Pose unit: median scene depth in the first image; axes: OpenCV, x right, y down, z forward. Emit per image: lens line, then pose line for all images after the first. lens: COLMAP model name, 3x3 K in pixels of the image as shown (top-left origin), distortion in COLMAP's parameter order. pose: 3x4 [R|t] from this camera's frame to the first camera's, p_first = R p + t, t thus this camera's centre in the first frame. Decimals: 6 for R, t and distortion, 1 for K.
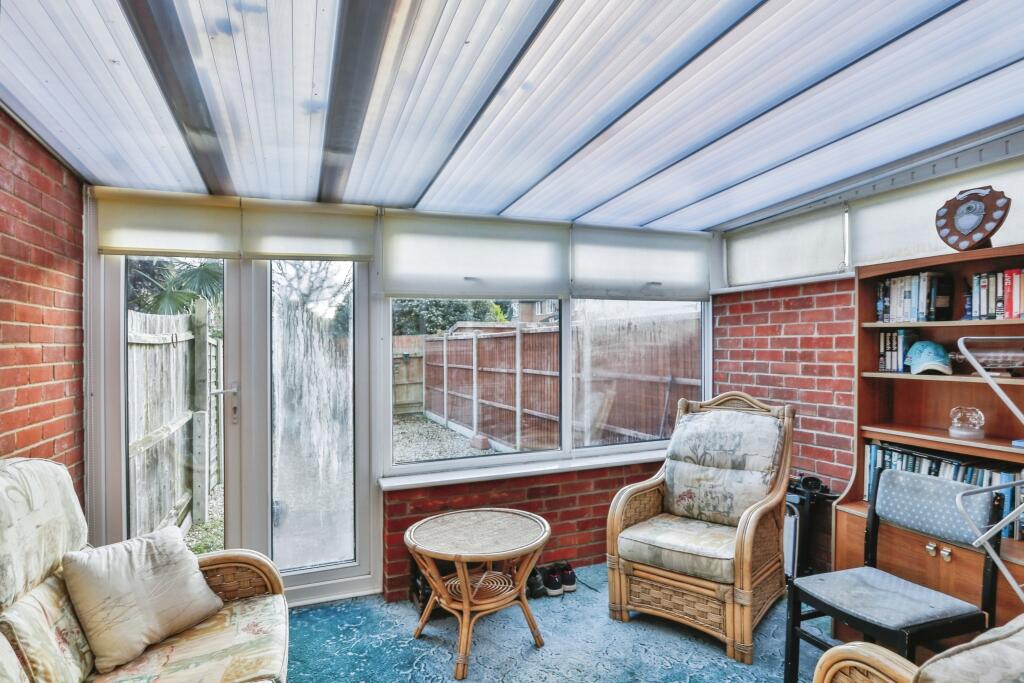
lens RADIAL K [[566.6, 0, 523.7], [0, 566.6, 327.3], [0, 0, 1]] dist [-0.019134, 0.000146]
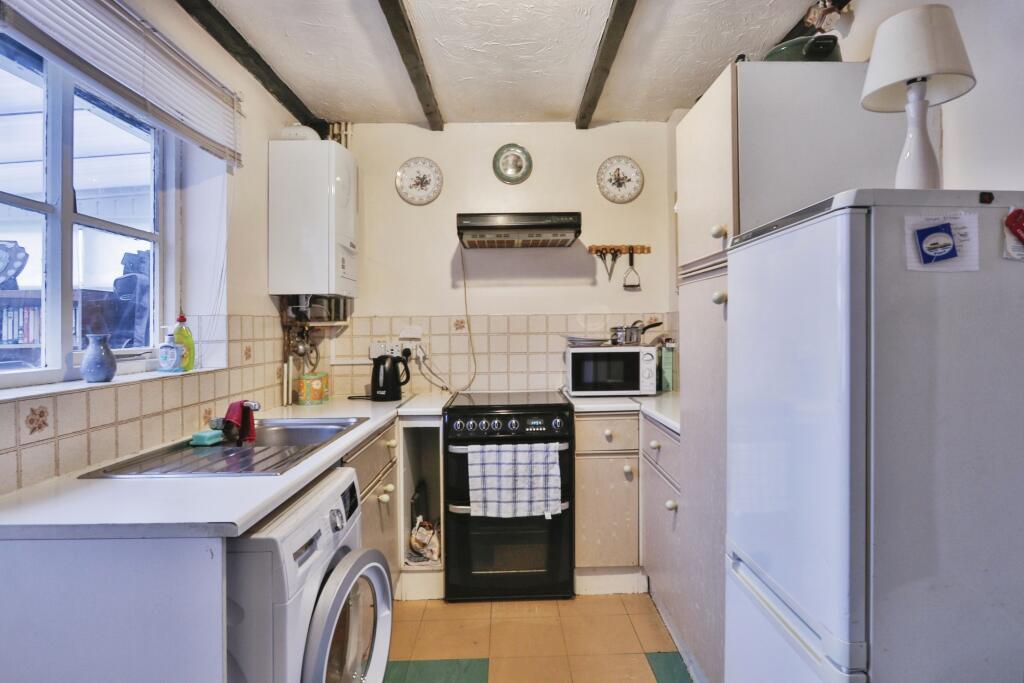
lens RADIAL K [[566.6, 0, 523.7], [0, 566.6, 327.3], [0, 0, 1]] dist [-0.019134, 0.000146]
pose [[0.347249, 0.009884, 0.937721, 0.017025], [-0.014753, 0.999878, -0.005076, -0.038257], [-0.937657, -0.012071, 0.347353, -0.345983]]
